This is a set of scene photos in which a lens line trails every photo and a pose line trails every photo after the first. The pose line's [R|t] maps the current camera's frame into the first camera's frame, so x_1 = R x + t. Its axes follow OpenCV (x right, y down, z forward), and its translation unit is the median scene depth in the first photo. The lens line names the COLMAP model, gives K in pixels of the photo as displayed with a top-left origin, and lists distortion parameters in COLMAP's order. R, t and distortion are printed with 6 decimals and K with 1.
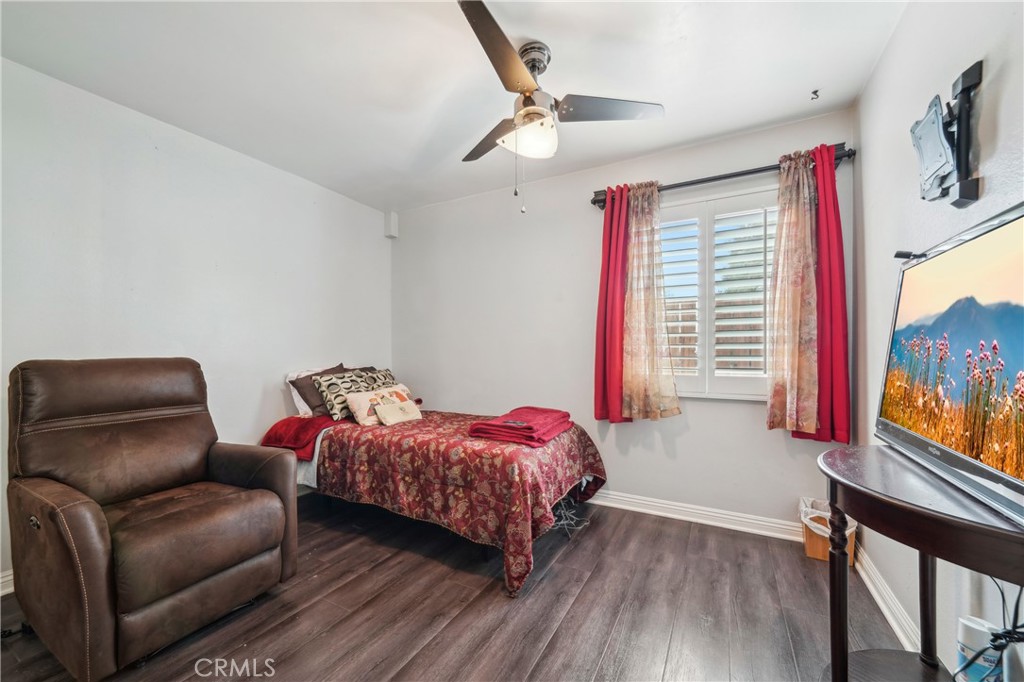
lens RADIAL K [[395.2, 0, 512.0], [0, 395.2, 341.0], [0, 0, 1]] dist [-0.000595, -0.000038]
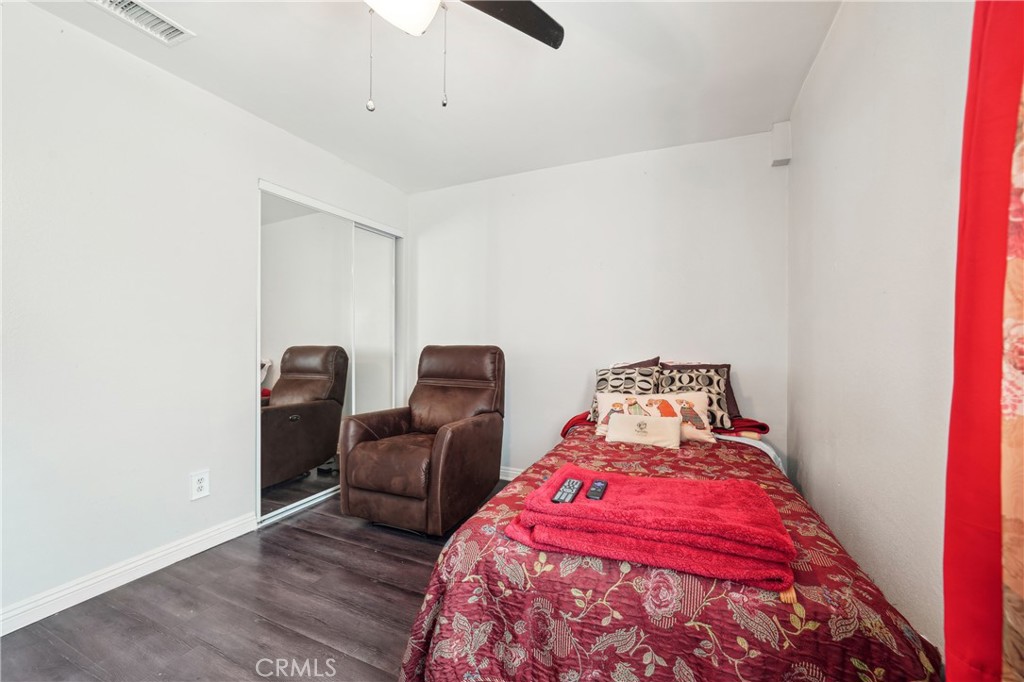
lens RADIAL K [[395.2, 0, 512.0], [0, 395.2, 341.0], [0, 0, 1]] dist [-0.000595, -0.000038]
pose [[0.134692, 0.001977, -0.990886, 0.500251], [0.019173, 0.999806, 0.004601, 0.021758], [0.990702, -0.019618, 0.134628, 0.860482]]
